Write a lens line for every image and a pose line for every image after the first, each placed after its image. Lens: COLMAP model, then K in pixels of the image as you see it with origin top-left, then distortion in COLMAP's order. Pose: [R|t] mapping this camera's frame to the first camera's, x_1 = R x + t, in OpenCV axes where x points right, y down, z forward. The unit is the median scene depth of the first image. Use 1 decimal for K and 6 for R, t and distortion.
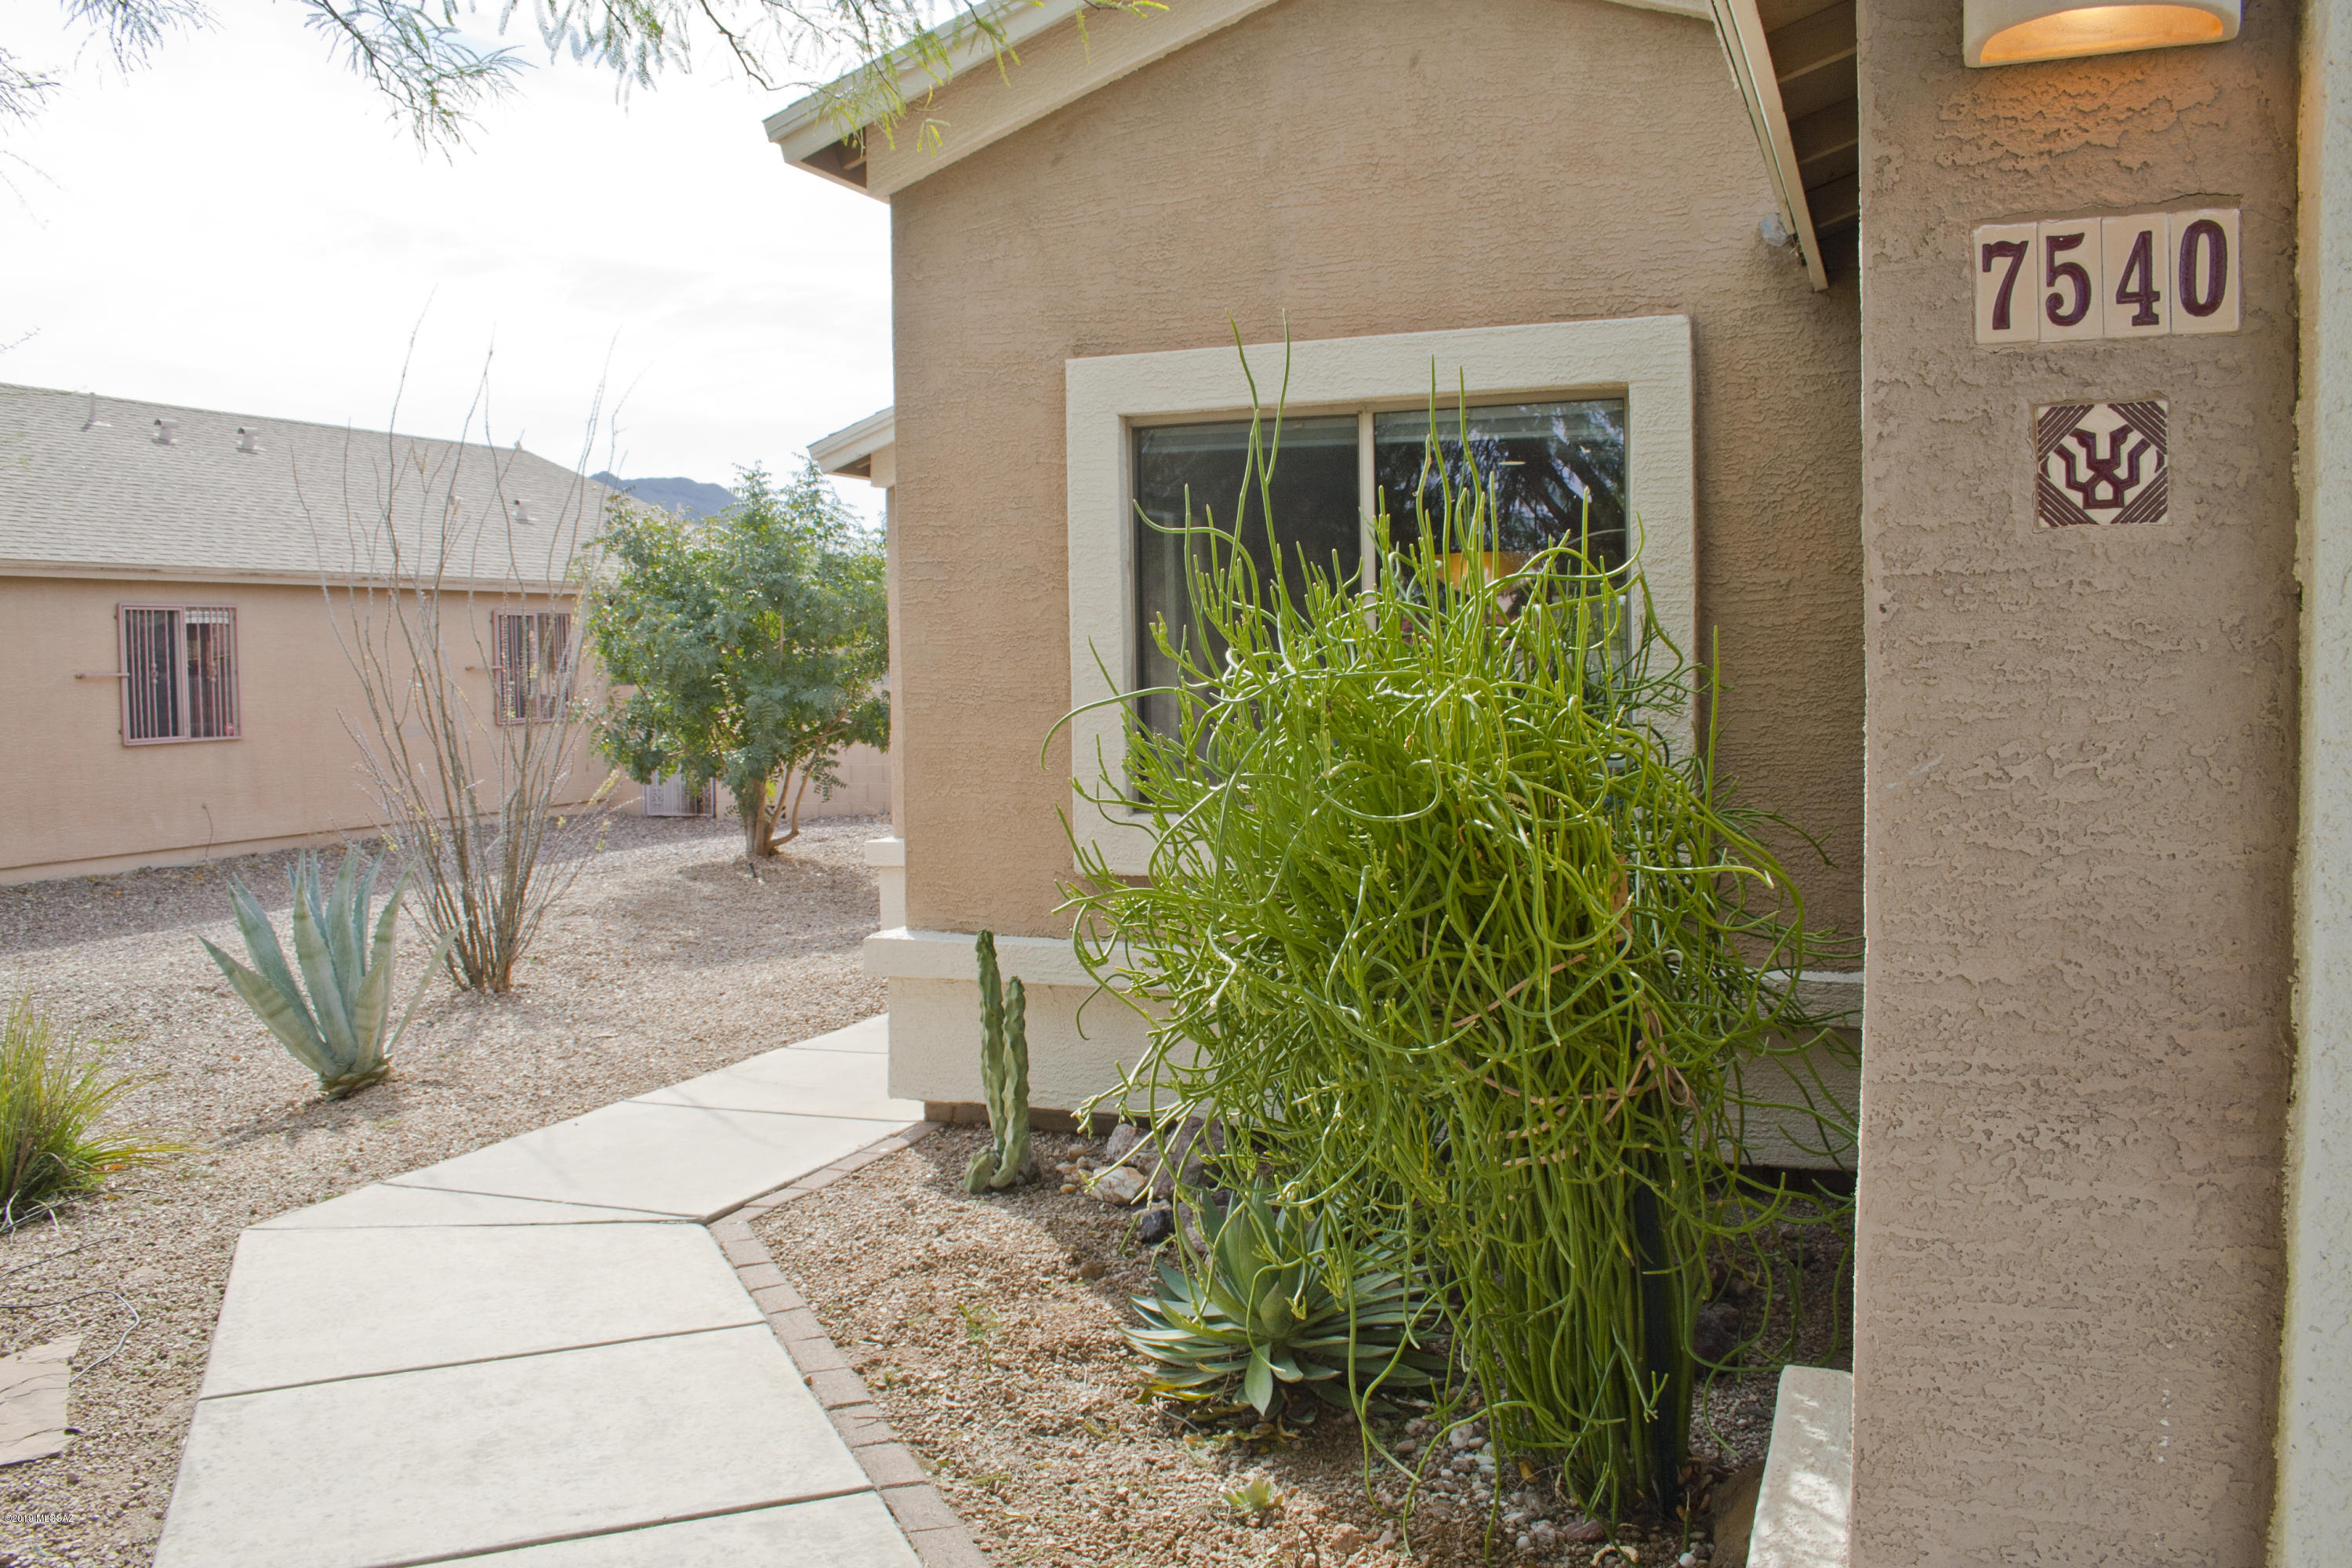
lens RADIAL K [[2004.5, 0, 1175.5], [0, 2004.5, 771.0], [0, 0, 1]] dist [-0.159784, 0.131098]
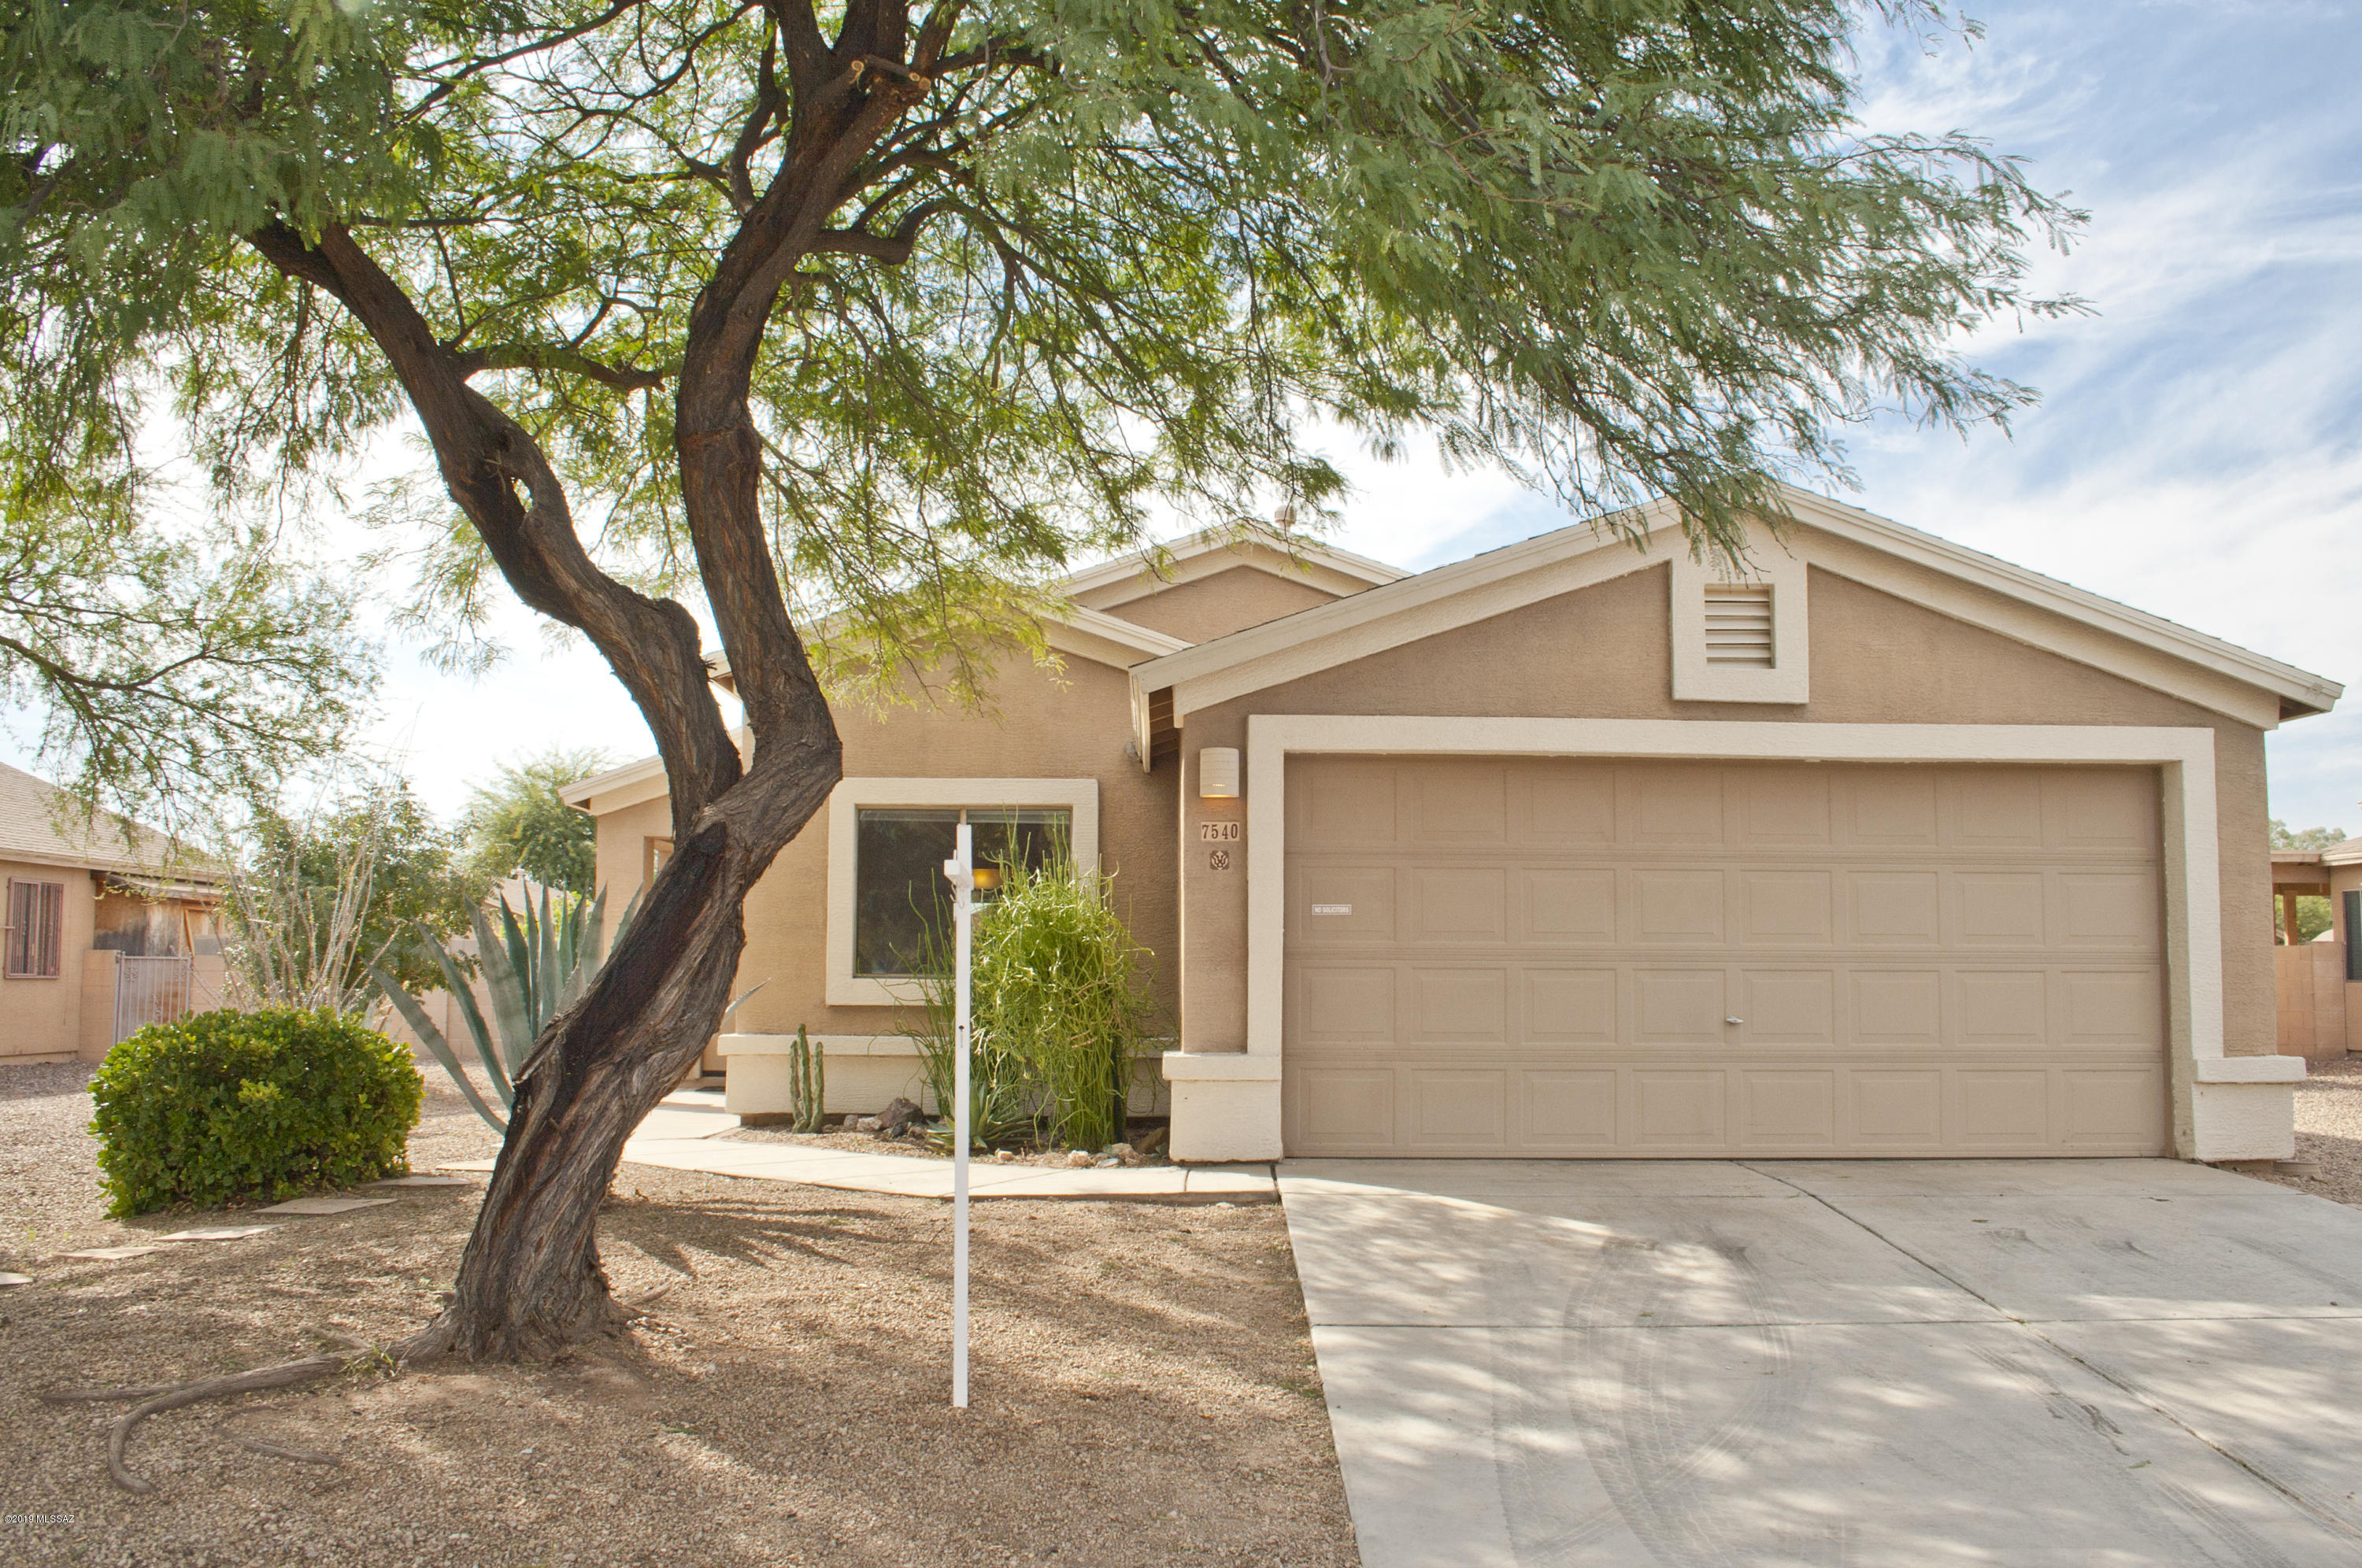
lens RADIAL K [[2131.4, 0, 1181.0], [0, 2131.4, 784.0], [0, 0, 1]] dist [-0.119932, 0.000138]
pose [[0.928592, 0.044730, 0.368396, -0.678906], [0.008365, 0.989934, -0.141280, 0.176307], [-0.371007, 0.134273, 0.918871, -1.650223]]
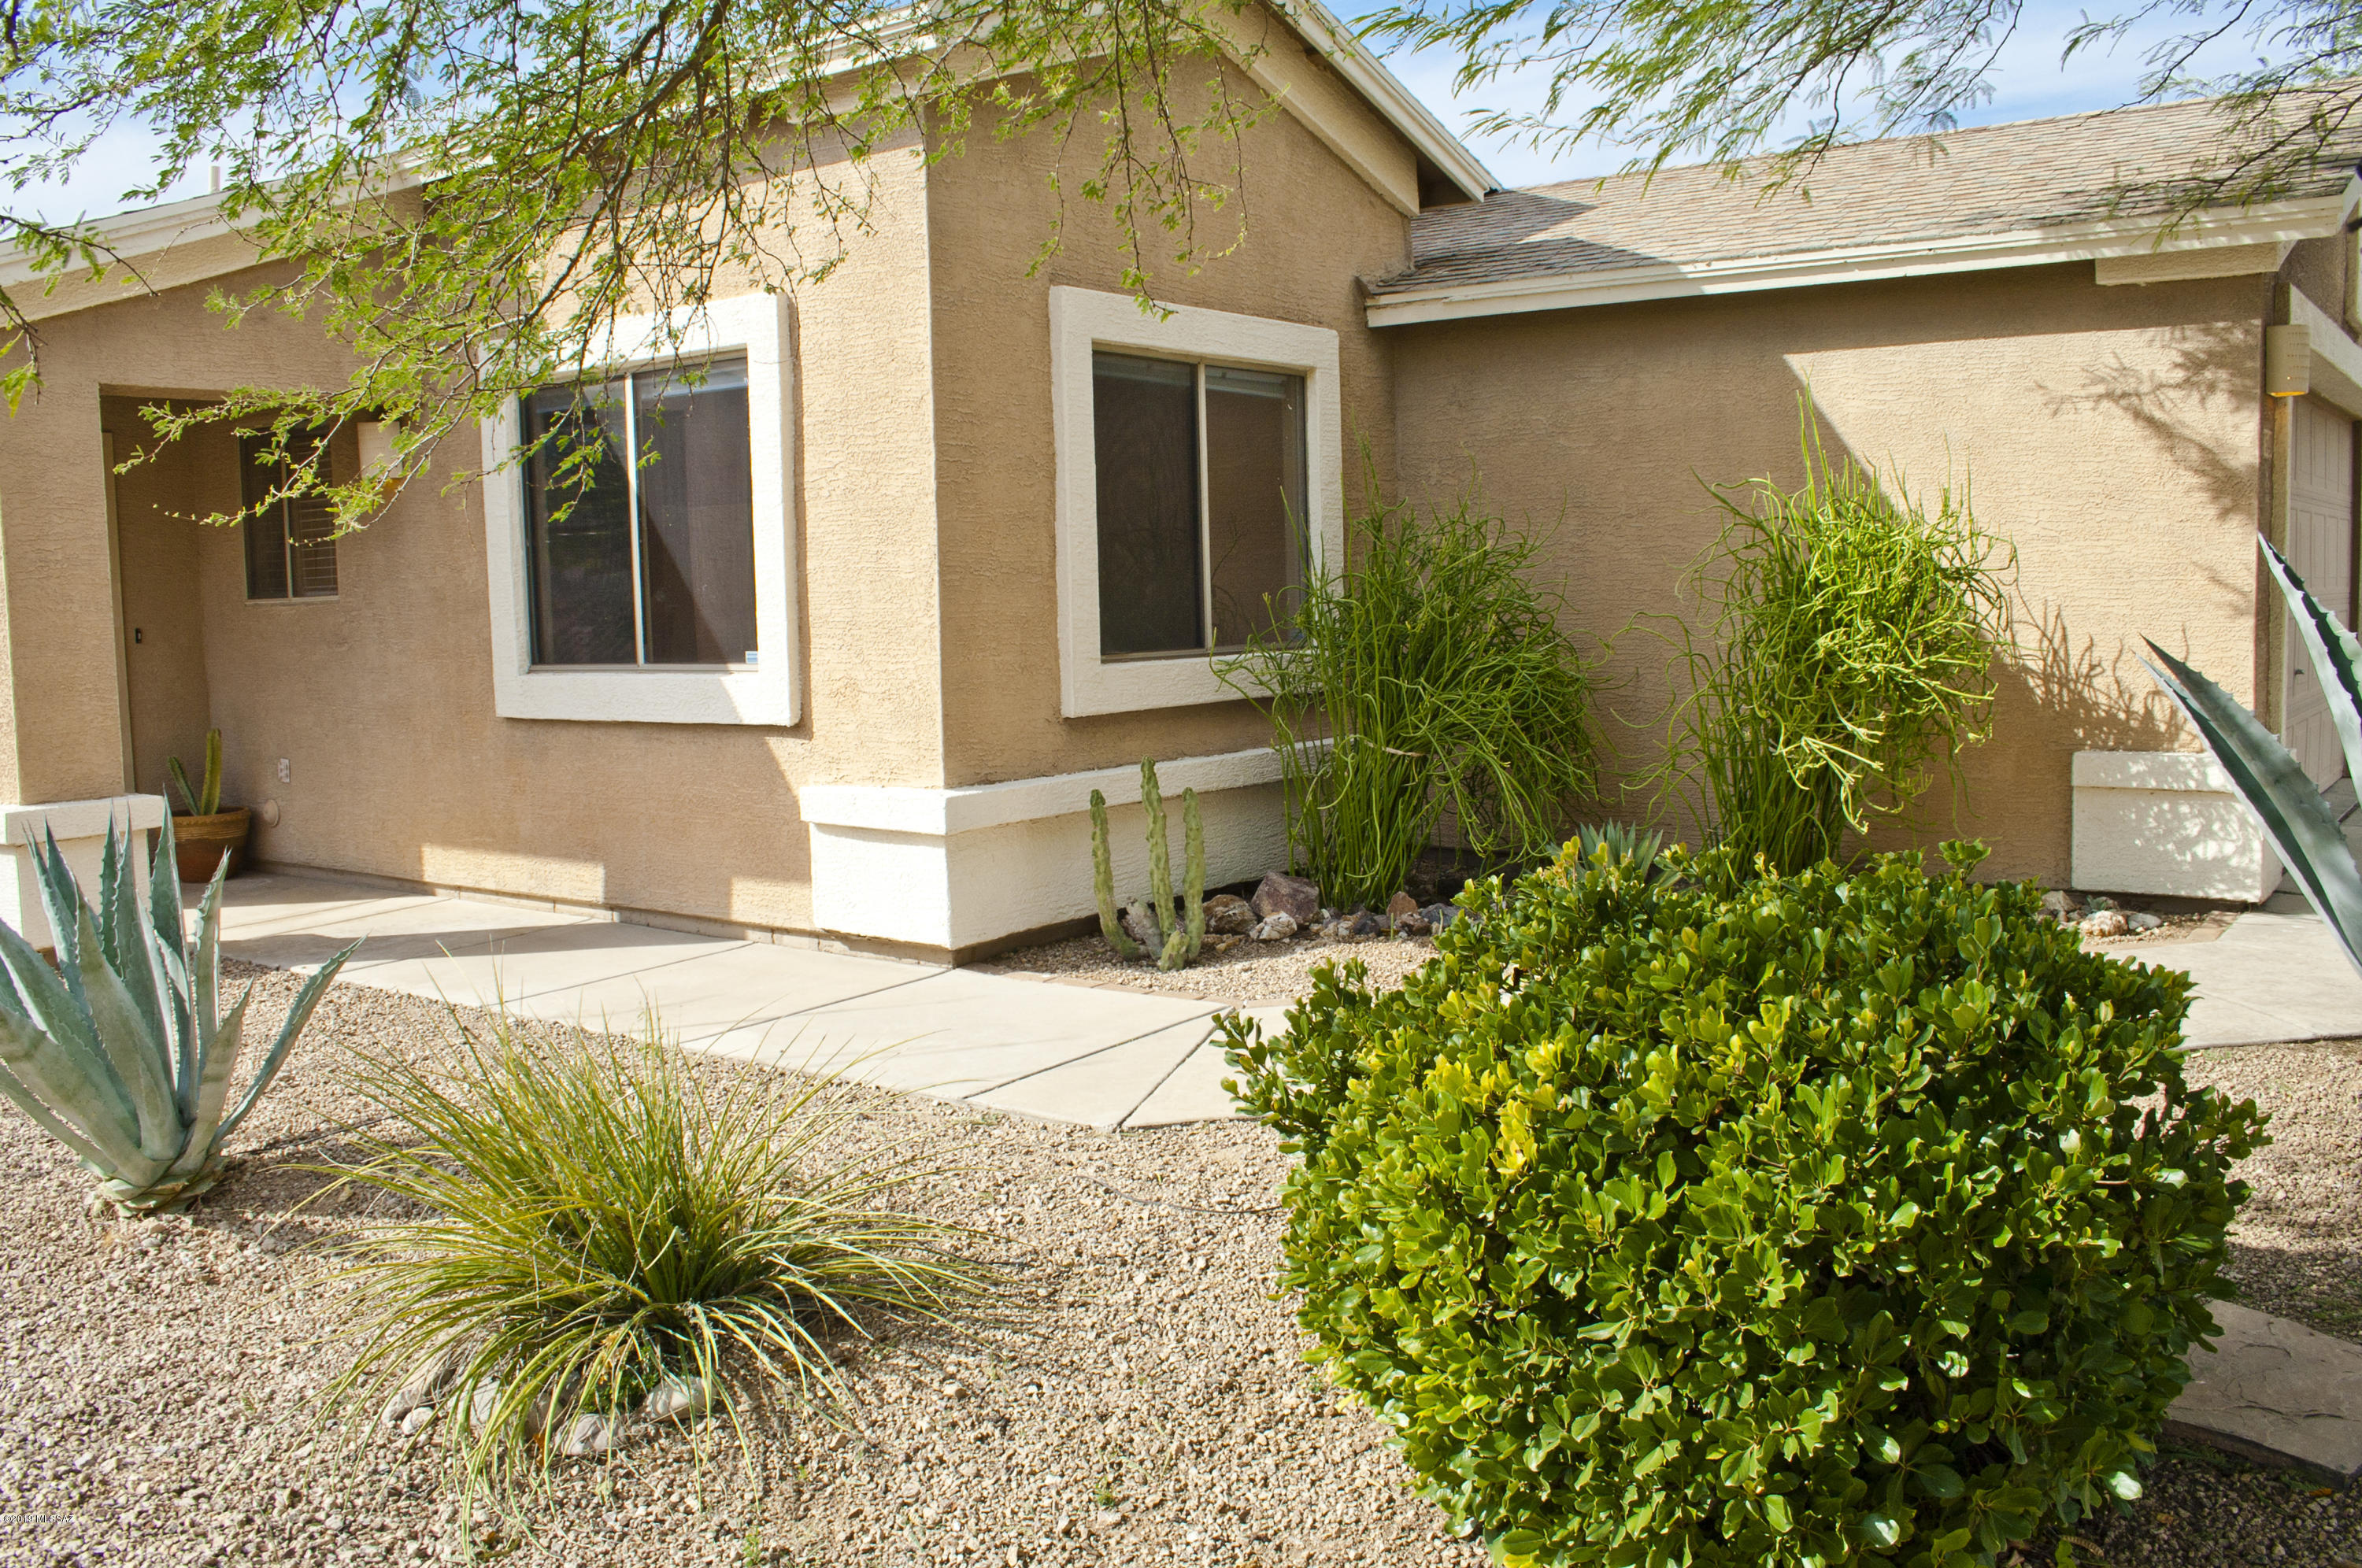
lens RADIAL K [[2012.8, 0, 1180.5], [0, 2012.8, 771.0], [0, 0, 1]] dist [-0.159784, 0.131098]
pose [[0.252513, -0.091651, 0.963243, -1.413470], [0.064564, 0.994881, 0.077736, -0.002740], [-0.965437, 0.042561, 0.257138, 0.708699]]
